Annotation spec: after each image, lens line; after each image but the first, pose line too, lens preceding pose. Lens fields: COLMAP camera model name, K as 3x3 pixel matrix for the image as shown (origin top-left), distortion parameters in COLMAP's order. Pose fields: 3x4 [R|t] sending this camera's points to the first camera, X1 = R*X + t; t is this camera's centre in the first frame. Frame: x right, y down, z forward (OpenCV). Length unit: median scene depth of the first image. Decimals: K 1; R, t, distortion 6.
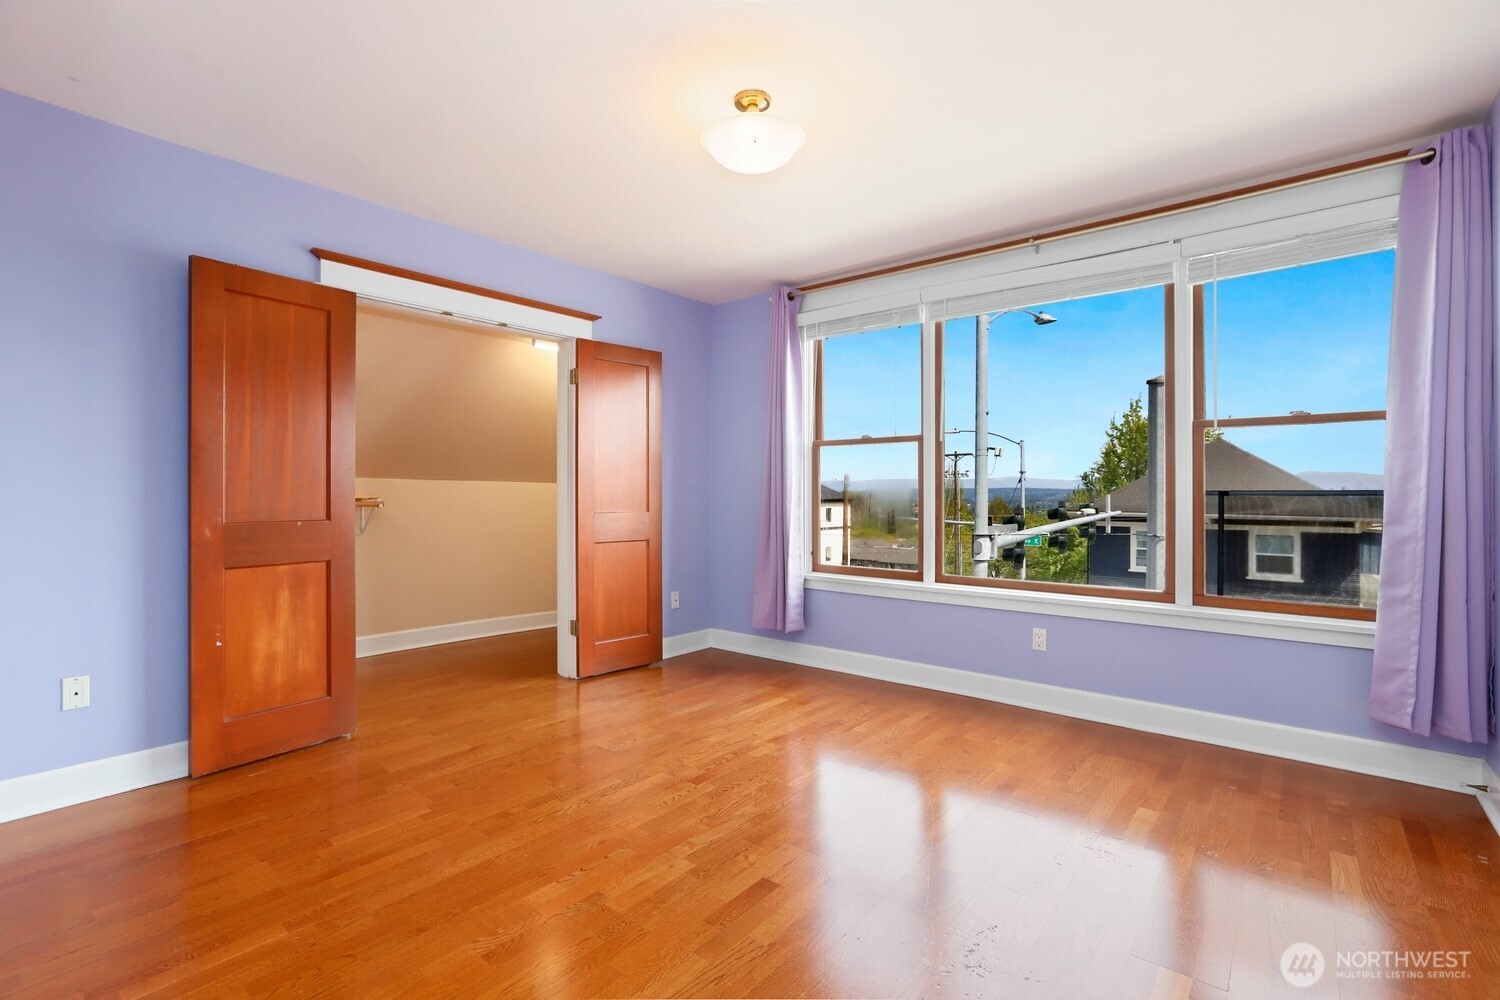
lens RADIAL K [[688.8, 0, 742.2], [0, 688.8, 486.6], [0, 0, 1]] dist [0.000144, 0.000288]
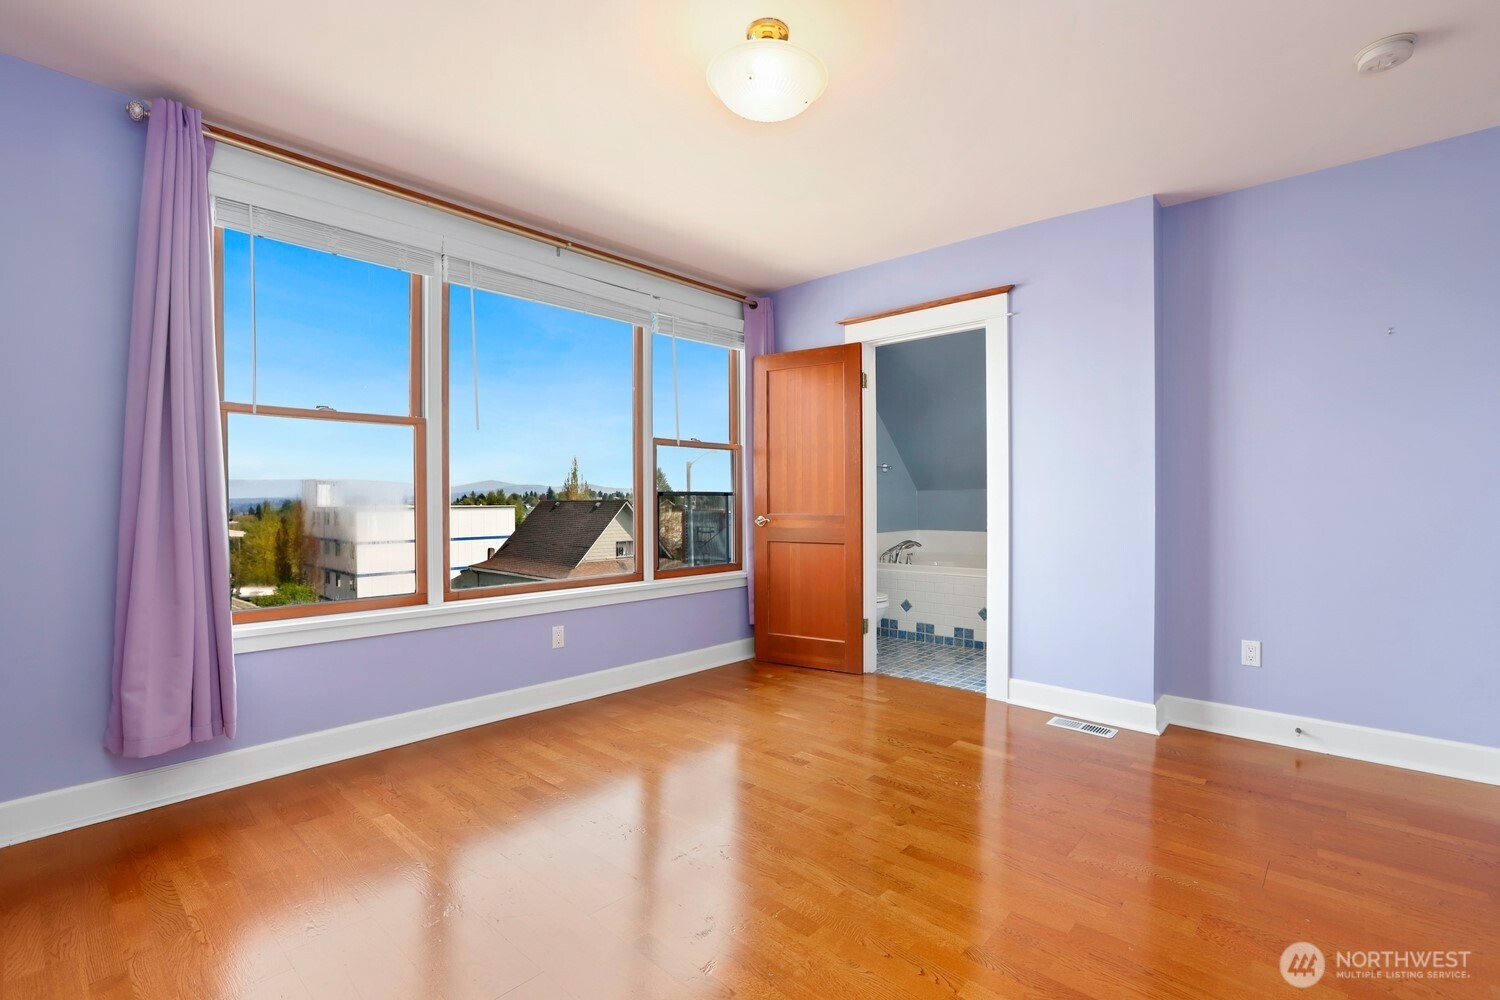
lens RADIAL K [[706.6, 0, 750.0], [0, 706.6, 500.0], [0, 0, 1]] dist [0.000093, 0.000249]
pose [[0.040518, -0.002311, 0.999176, -0.632207], [-0.010185, 0.999944, 0.002725, 0.014785], [-0.999127, -0.010287, 0.040492, 0.711540]]
